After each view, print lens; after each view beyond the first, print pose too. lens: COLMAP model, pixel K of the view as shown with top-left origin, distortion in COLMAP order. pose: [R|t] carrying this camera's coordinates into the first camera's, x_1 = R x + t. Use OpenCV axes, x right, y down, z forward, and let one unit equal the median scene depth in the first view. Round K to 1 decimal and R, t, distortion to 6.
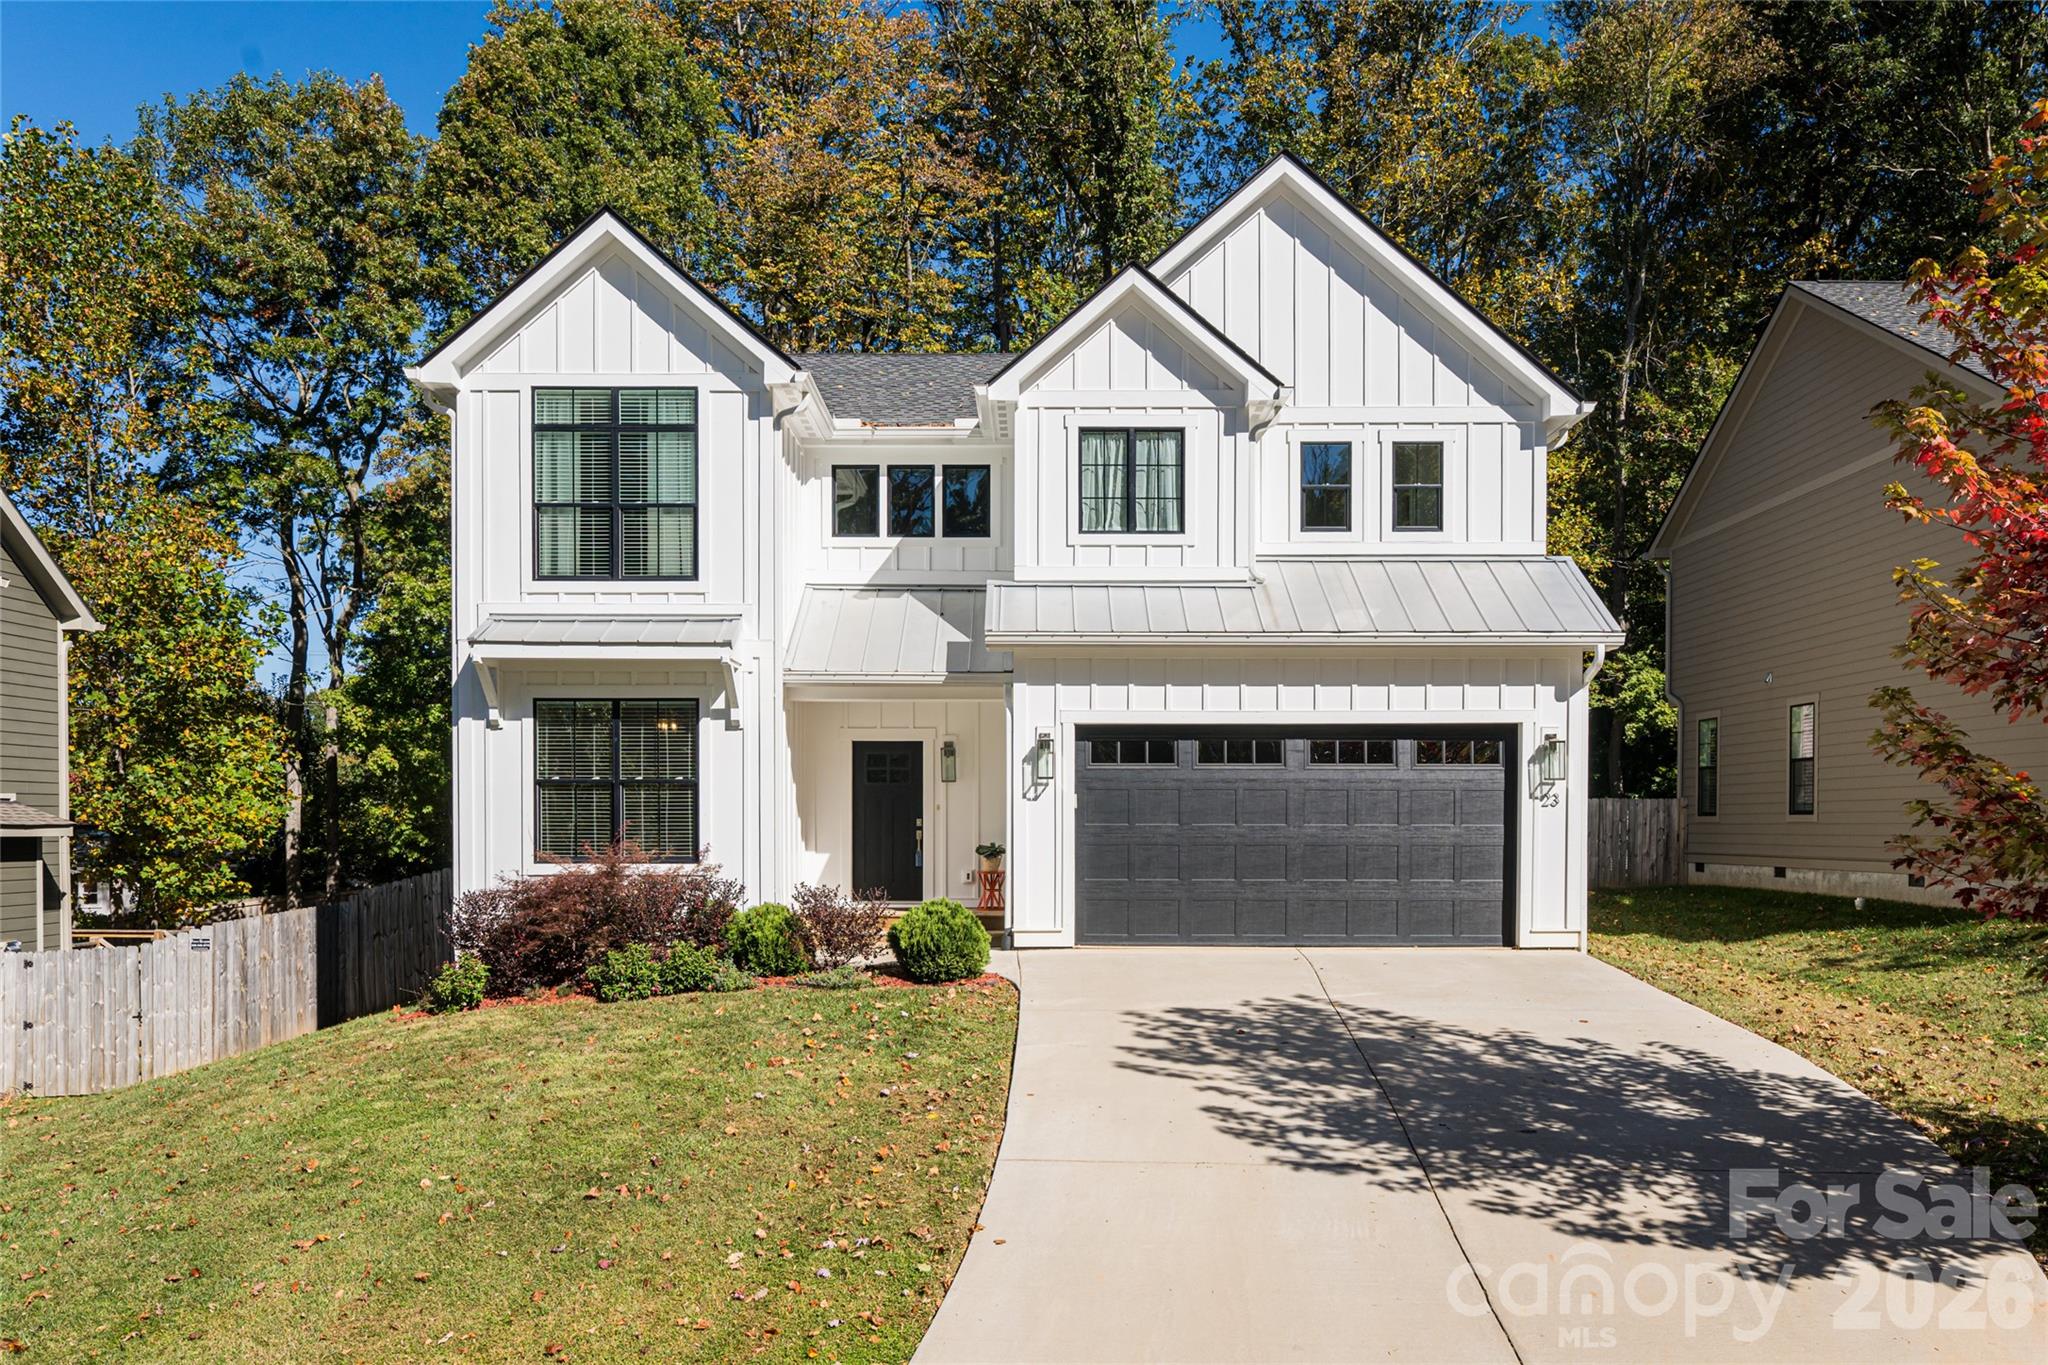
lens RADIAL K [[1418.6, 0, 1024.0], [0, 1418.6, 836.0], [0, 0, 1]] dist [-0.006046, -0.000723]
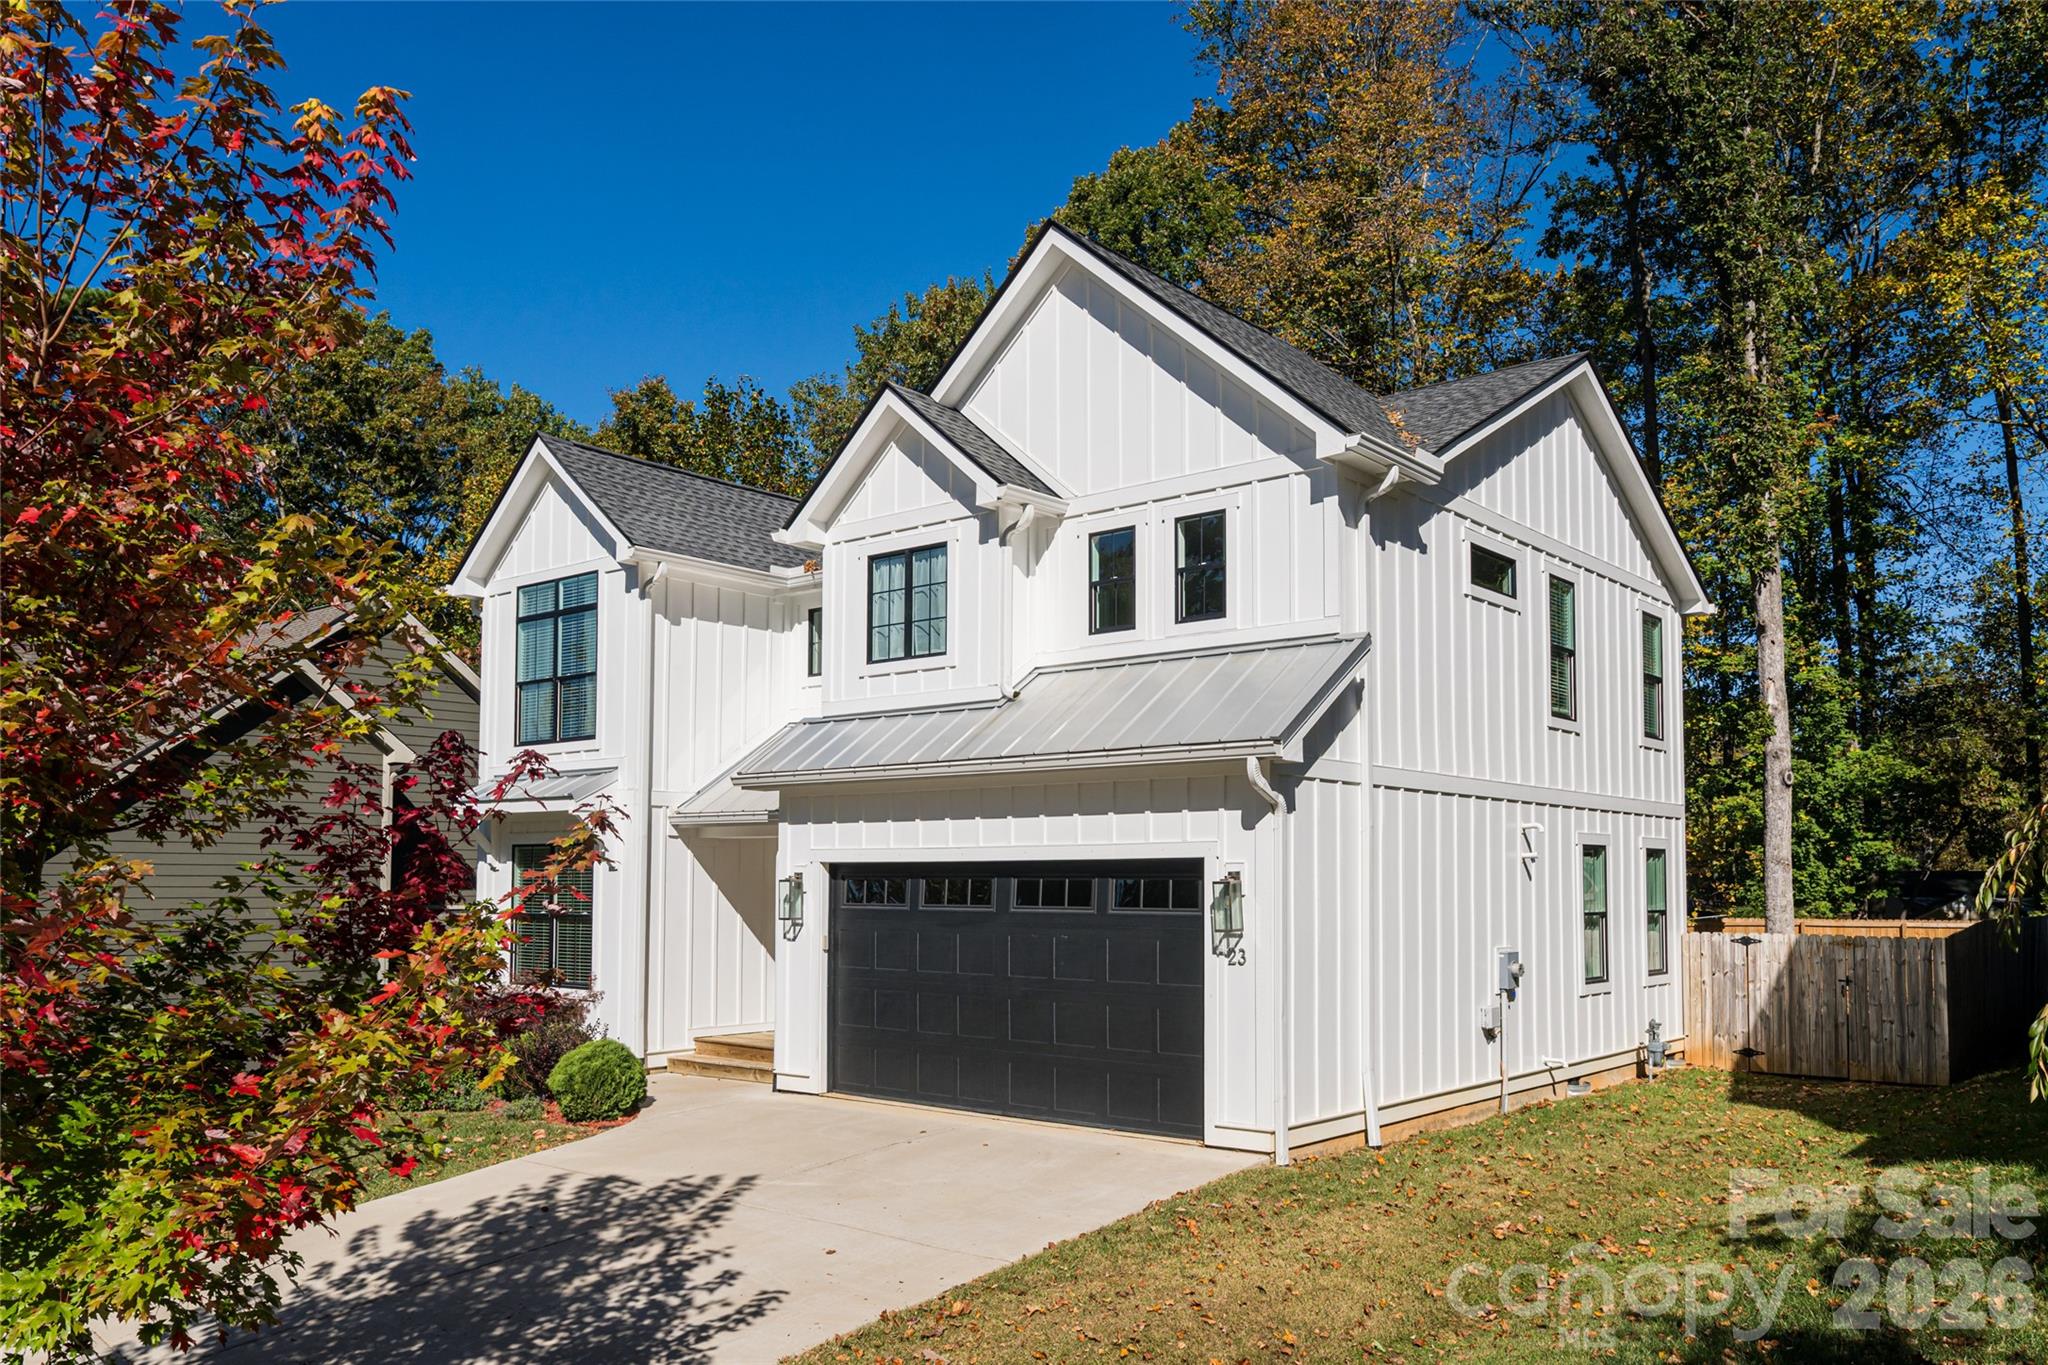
lens RADIAL K [[1464.3, 0, 1021.1], [0, 1464.3, 795.8], [0, 0, 1]] dist [-0.026302, 0.055912]
pose [[0.801268, -0.037342, -0.597140, 0.738424], [-0.002832, 0.997802, -0.066199, -0.058333], [0.598300, 0.054734, 0.799401, 0.272744]]
